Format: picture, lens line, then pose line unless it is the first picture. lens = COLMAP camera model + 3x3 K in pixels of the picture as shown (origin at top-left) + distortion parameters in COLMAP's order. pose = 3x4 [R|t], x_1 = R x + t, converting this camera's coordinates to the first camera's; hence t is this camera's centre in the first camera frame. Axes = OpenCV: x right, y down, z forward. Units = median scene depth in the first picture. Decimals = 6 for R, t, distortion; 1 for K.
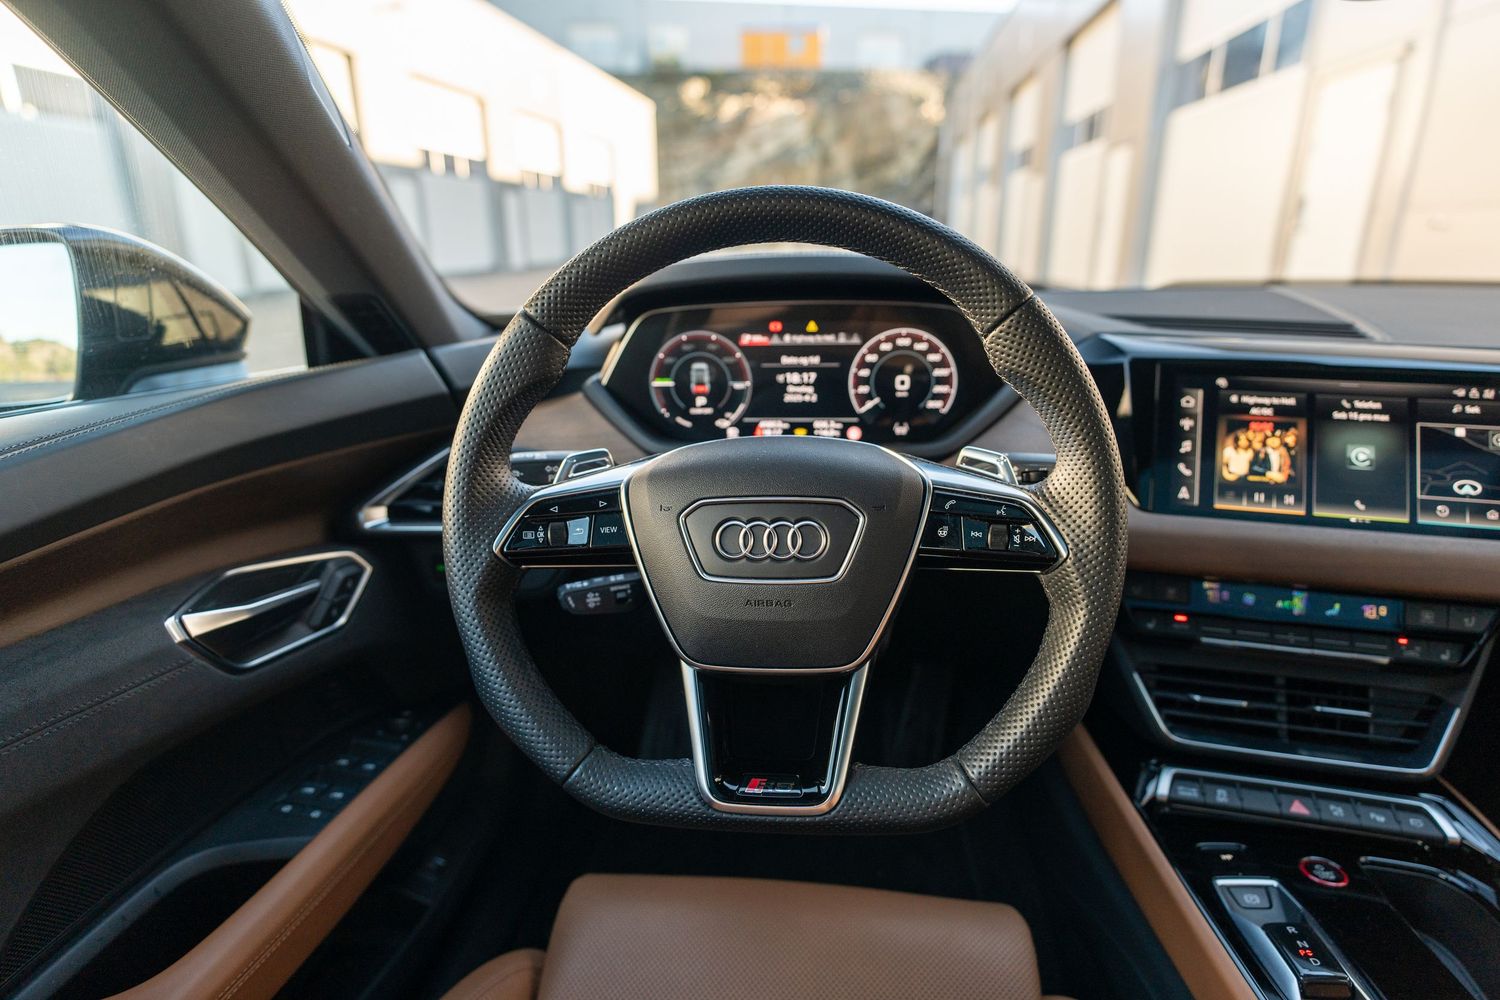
lens RADIAL K [[812.9, 0, 757.7], [0, 812.9, 504.3], [0, 0, 1]] dist [-0.000935, 0.001173]
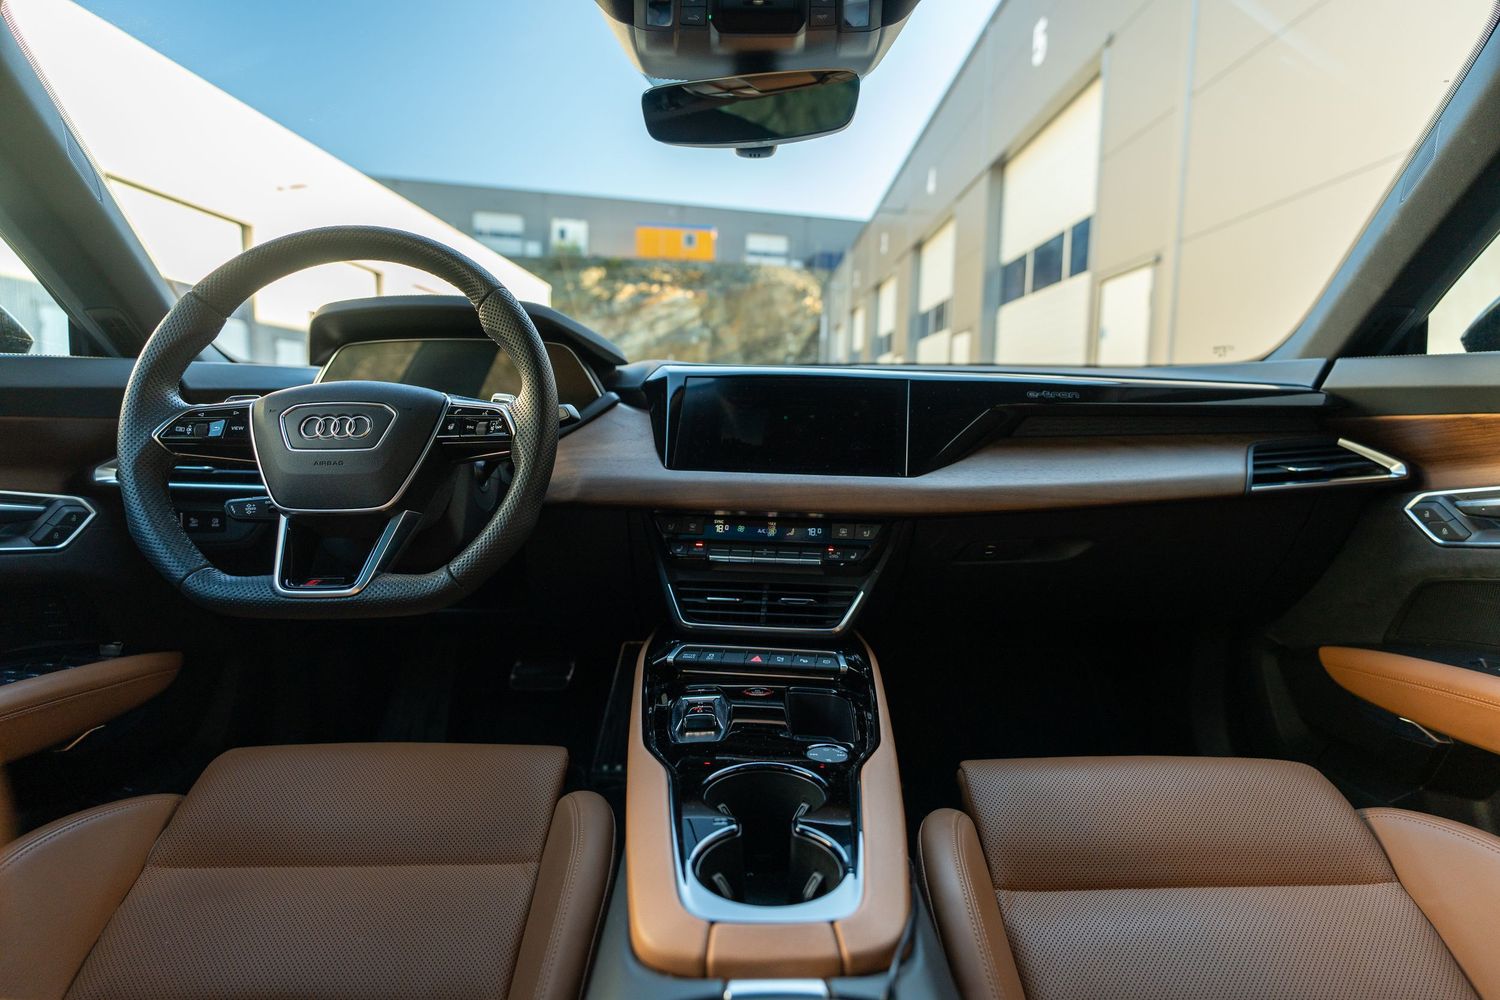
lens RADIAL K [[816.5, 0, 746.3], [0, 816.5, 495.6], [0, 0, 1]] dist [0.001007, 0.000344]
pose [[0.993219, 0.011115, 0.115725, 0.457071], [0.013721, 0.977255, -0.211621, 0.380206], [-0.115446, 0.211774, 0.970476, -0.451045]]
